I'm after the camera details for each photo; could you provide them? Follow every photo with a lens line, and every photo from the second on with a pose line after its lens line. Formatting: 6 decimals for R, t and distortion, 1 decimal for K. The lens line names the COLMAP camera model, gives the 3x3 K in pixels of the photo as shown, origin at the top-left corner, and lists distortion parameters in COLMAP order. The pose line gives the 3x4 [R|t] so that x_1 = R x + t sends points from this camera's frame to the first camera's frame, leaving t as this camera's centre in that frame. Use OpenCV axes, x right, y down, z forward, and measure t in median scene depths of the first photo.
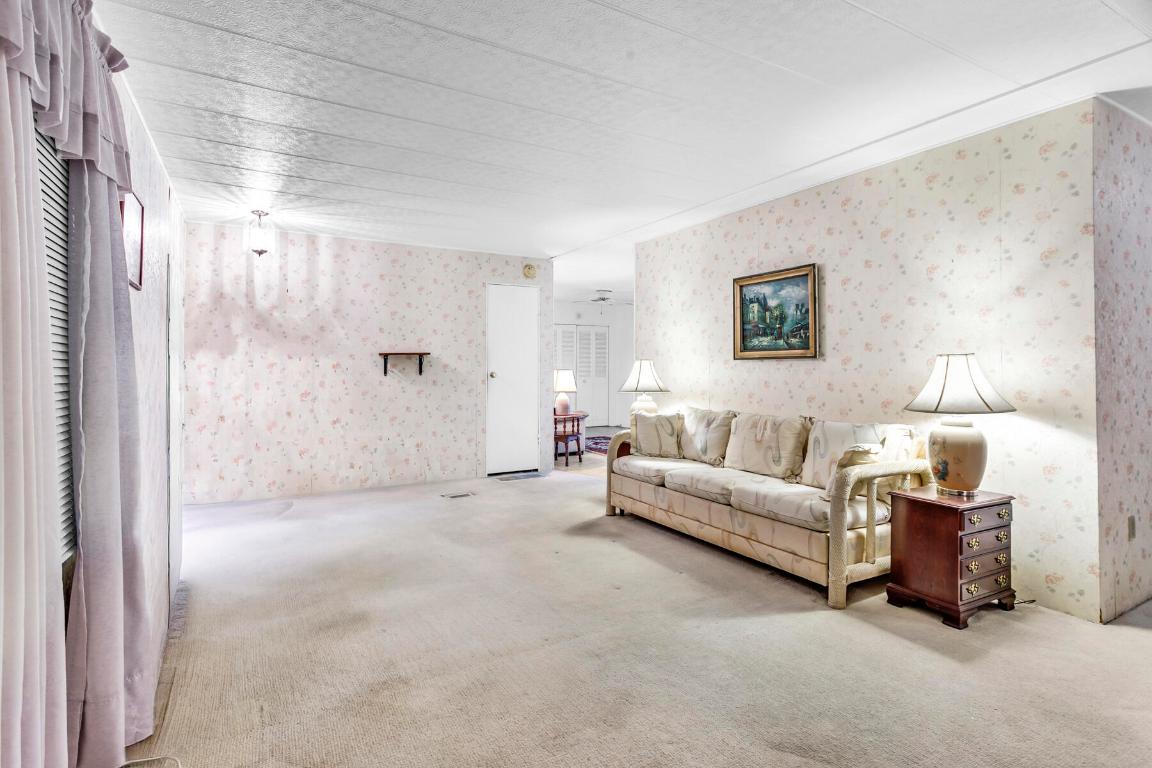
lens RADIAL K [[555.7, 0, 563.9], [0, 555.7, 364.7], [0, 0, 1]] dist [-0.003182, 0.004651]
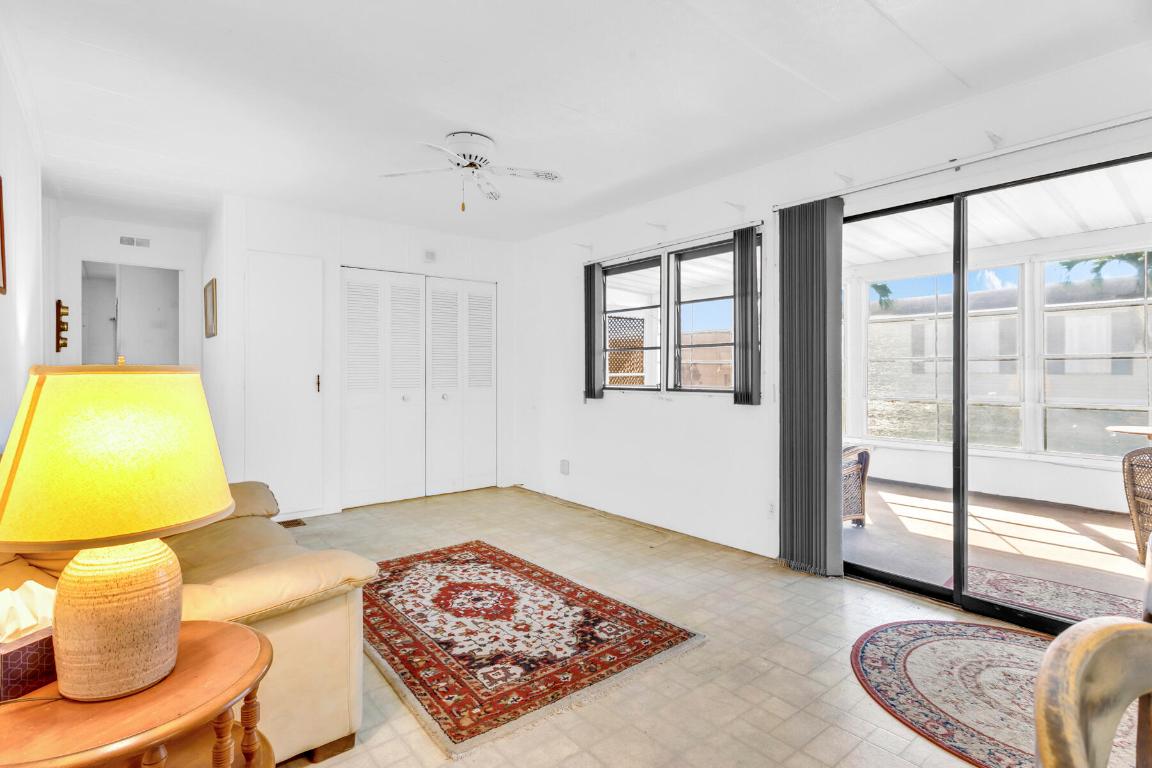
lens RADIAL K [[555.7, 0, 571.6], [0, 555.7, 371.7], [0, 0, 1]] dist [-0.003182, 0.004651]
pose [[0.982628, 0.008312, 0.185398, 0.056225], [-0.009413, 0.999943, 0.005055, 0.004388], [-0.185345, -0.006712, 0.982651, 0.520023]]
